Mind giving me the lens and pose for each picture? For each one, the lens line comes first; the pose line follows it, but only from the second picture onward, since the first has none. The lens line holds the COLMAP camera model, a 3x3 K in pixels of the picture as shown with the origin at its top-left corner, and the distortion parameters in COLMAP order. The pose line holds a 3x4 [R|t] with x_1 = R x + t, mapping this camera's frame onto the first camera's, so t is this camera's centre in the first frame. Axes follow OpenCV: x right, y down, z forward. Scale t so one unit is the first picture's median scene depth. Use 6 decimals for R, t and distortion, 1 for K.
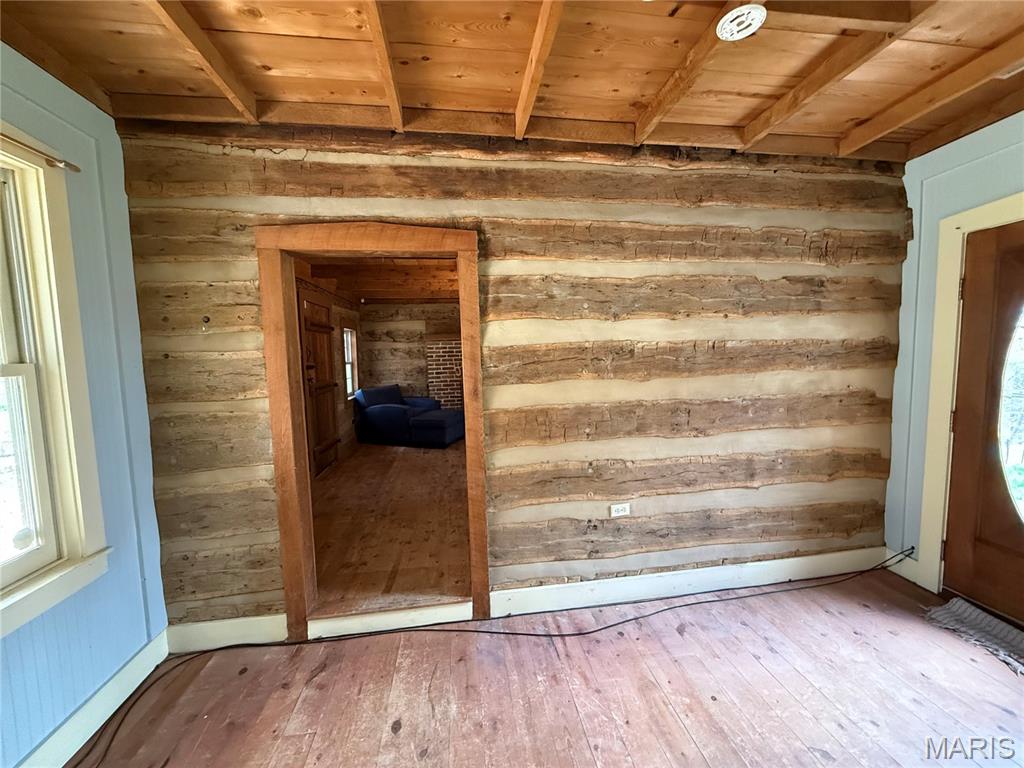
lens RADIAL K [[405.7, 0, 512.0], [0, 405.7, 384.0], [0, 0, 1]] dist [0.000223, -0.000201]
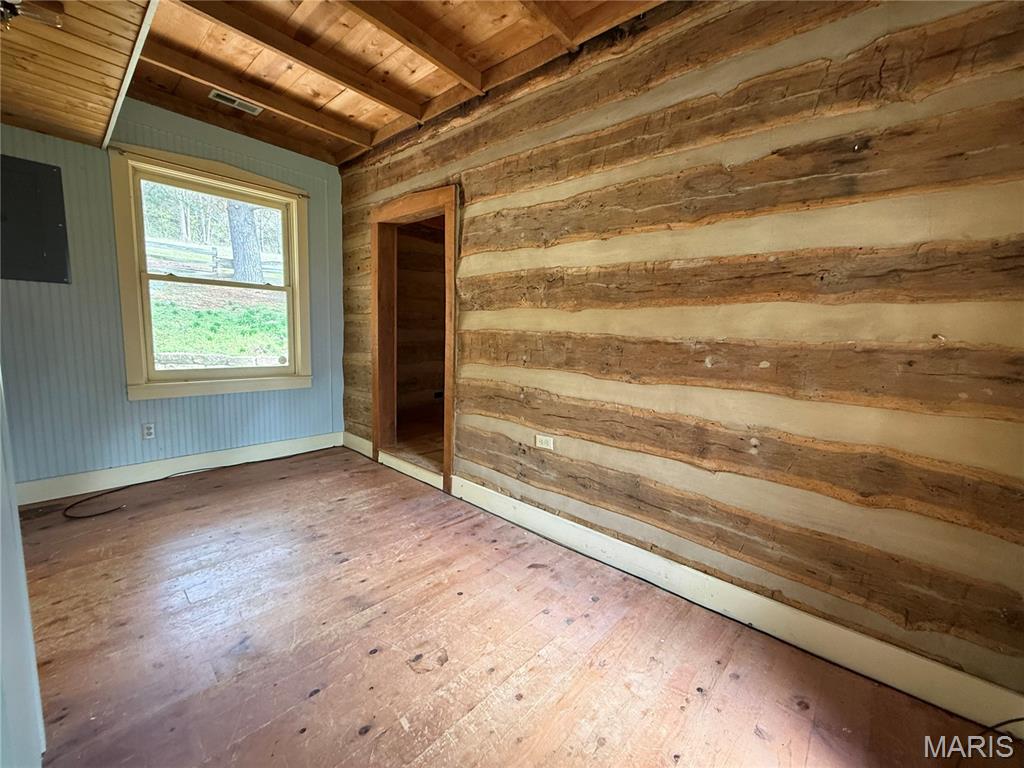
lens RADIAL K [[405.7, 0, 512.0], [0, 405.7, 384.0], [0, 0, 1]] dist [0.000223, -0.000201]
pose [[0.645686, 0.148385, -0.749047, 0.964171], [-0.116559, 0.988595, 0.095364, 0.086227], [0.754655, 0.025733, 0.655617, 0.291933]]
